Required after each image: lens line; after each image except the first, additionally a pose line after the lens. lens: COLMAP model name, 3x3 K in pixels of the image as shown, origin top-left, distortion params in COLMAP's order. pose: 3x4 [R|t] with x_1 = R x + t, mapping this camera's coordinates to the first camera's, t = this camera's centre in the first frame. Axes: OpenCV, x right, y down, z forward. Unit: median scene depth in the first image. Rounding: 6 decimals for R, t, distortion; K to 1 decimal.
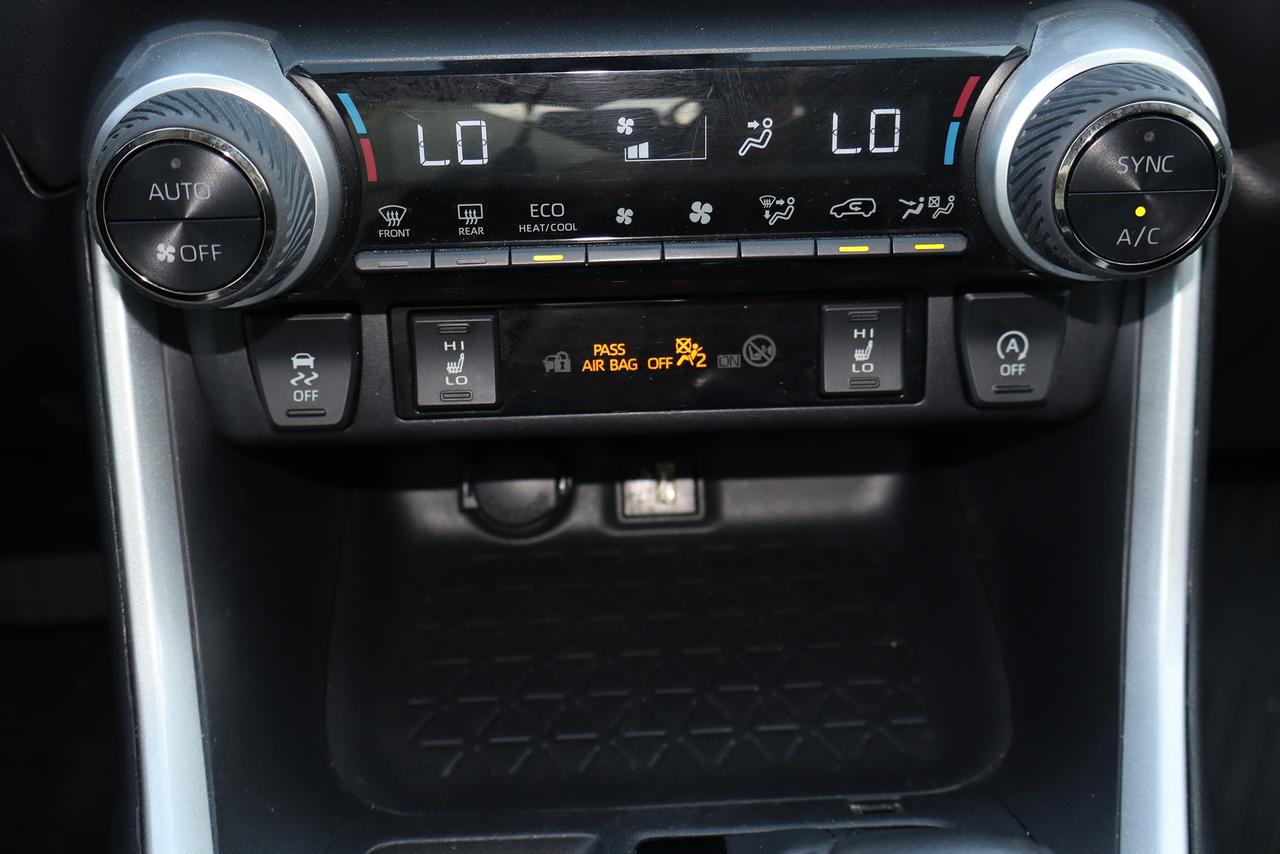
lens RADIAL K [[1502.3, 0, 640.0], [0, 1502.3, 427.0], [0, 0, 1]] dist [-0.004586, -0.002085]
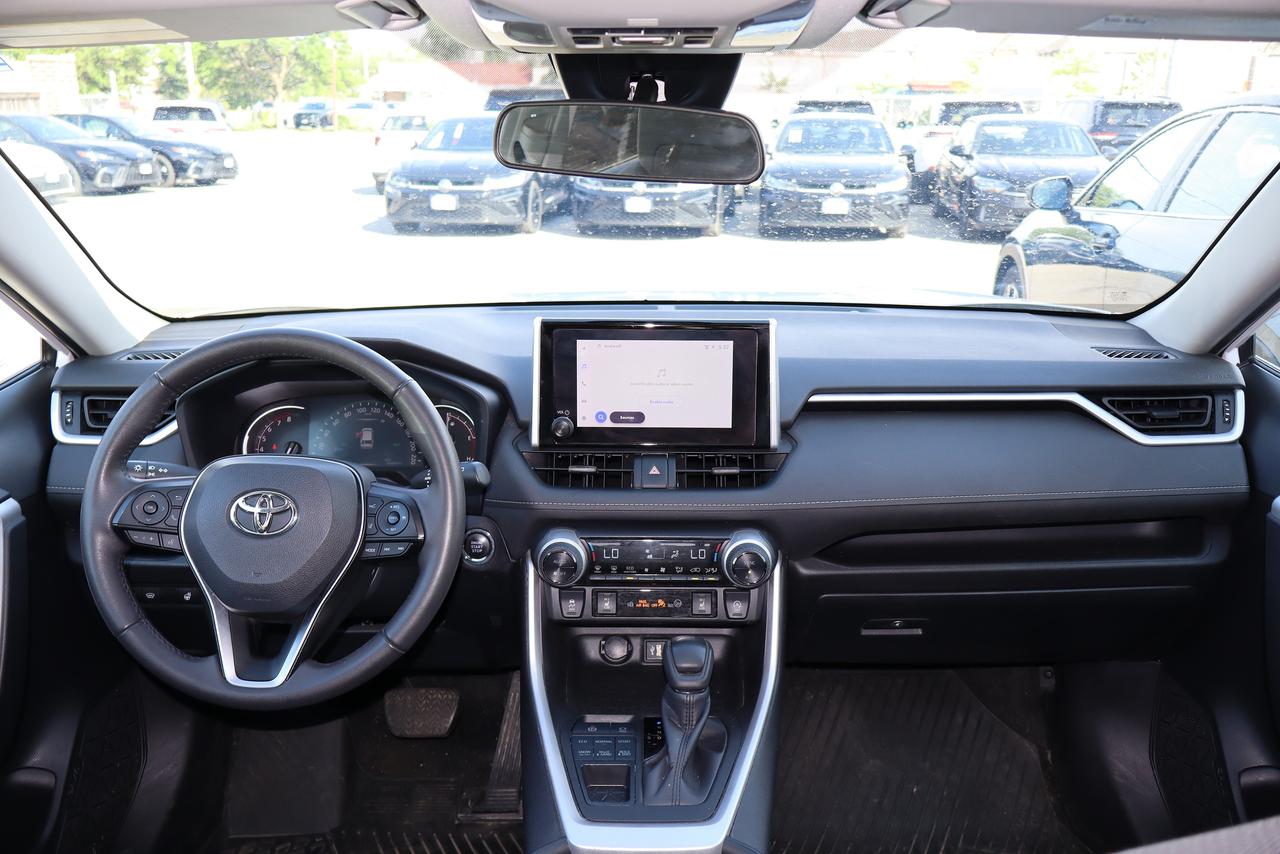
lens RADIAL K [[1045.3, 0, 640.0], [0, 1045.3, 427.0], [0, 0, 1]] dist [0.066636, 0.000502]
pose [[0.998626, 0.032245, -0.041313, 0.089295], [-0.042545, 0.959109, -0.279821, 0.346567], [0.030601, 0.281194, 0.959163, -2.259085]]
